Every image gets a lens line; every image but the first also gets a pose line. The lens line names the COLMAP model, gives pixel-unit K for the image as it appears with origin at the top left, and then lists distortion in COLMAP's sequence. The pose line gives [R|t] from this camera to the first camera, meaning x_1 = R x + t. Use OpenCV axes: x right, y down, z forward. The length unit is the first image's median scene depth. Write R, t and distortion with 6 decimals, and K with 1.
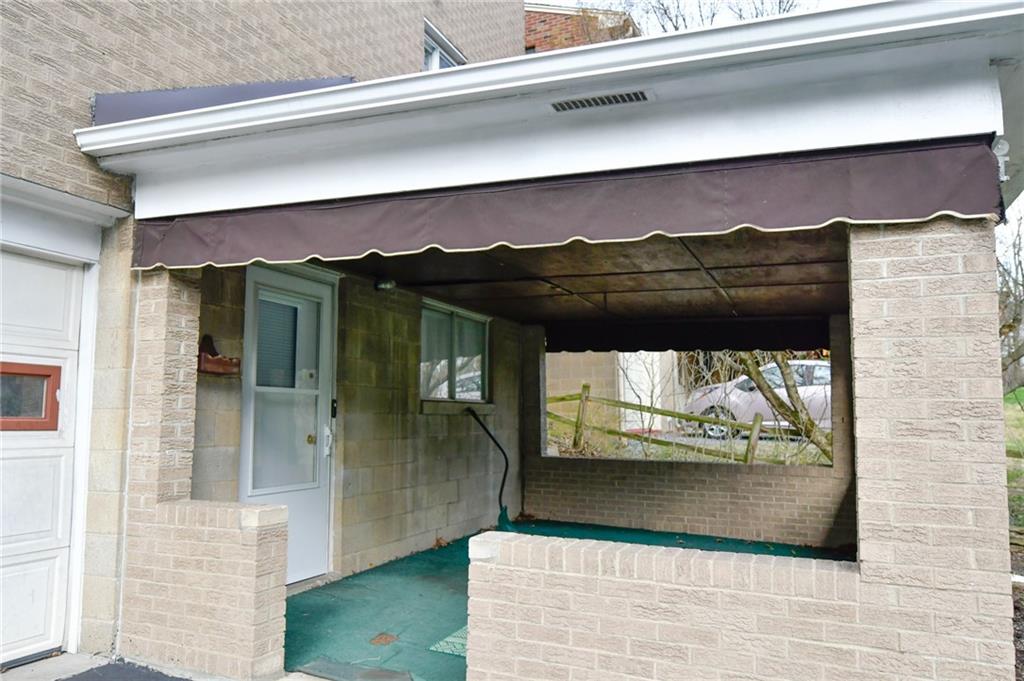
lens RADIAL K [[729.6, 0, 513.3], [0, 729.6, 339.3], [0, 0, 1]] dist [-0.000213, 0.000637]
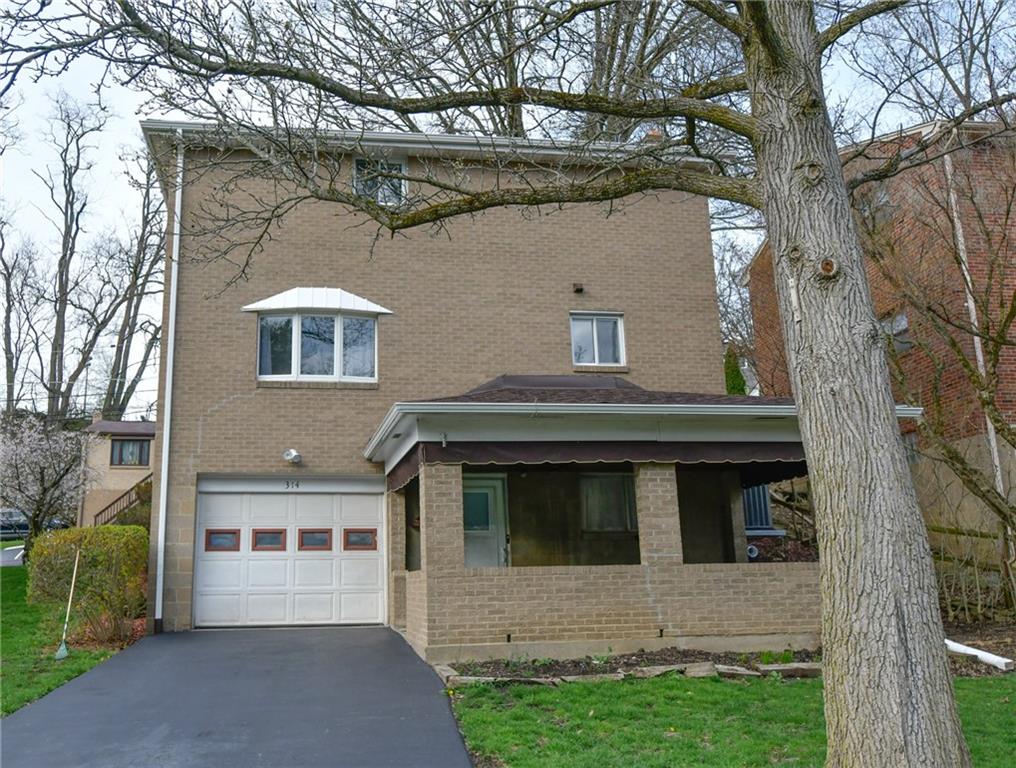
lens RADIAL K [[1078.1, 0, 503.2], [0, 1078.1, 381.2], [0, 0, 1]] dist [-0.014211, 0.000000]
pose [[0.538664, -0.194700, -0.819715, 3.337882], [0.111626, 0.980847, -0.159619, 0.203674], [0.835093, -0.005521, 0.550081, -0.972254]]
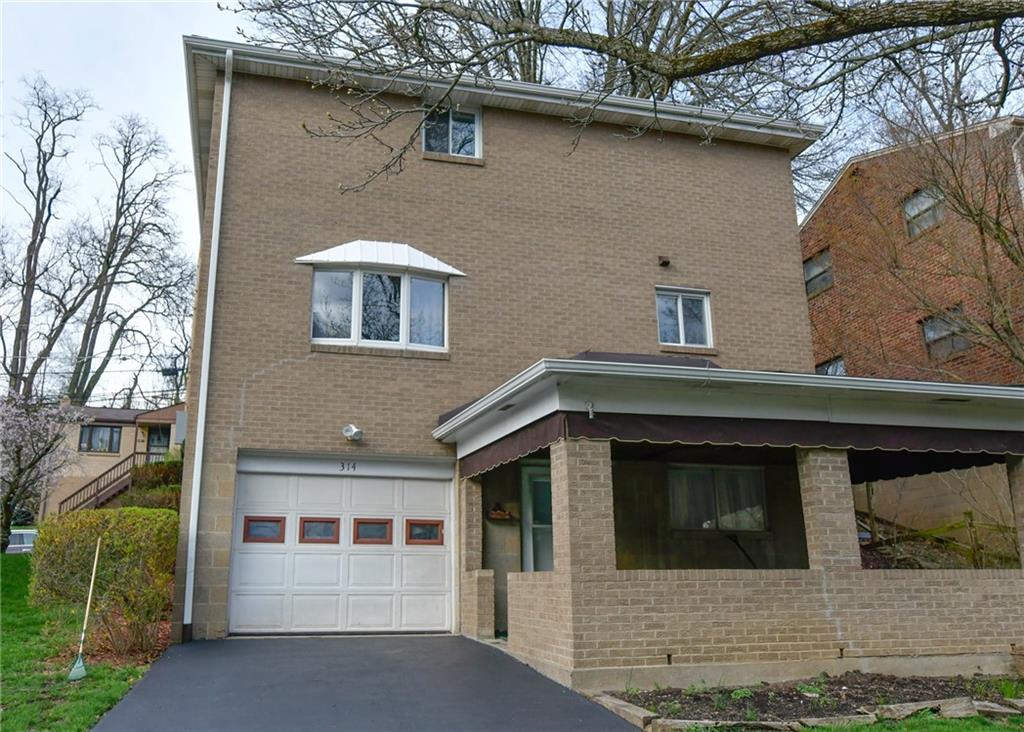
lens RADIAL K [[948.1, 0, 515.7], [0, 948.1, 368.5], [0, 0, 1]] dist [-0.010375, 0.000000]
pose [[0.630833, -0.197069, -0.750476, 2.134822], [0.091712, 0.979367, -0.180082, 0.136553], [0.770480, 0.044774, 0.635890, -0.946007]]
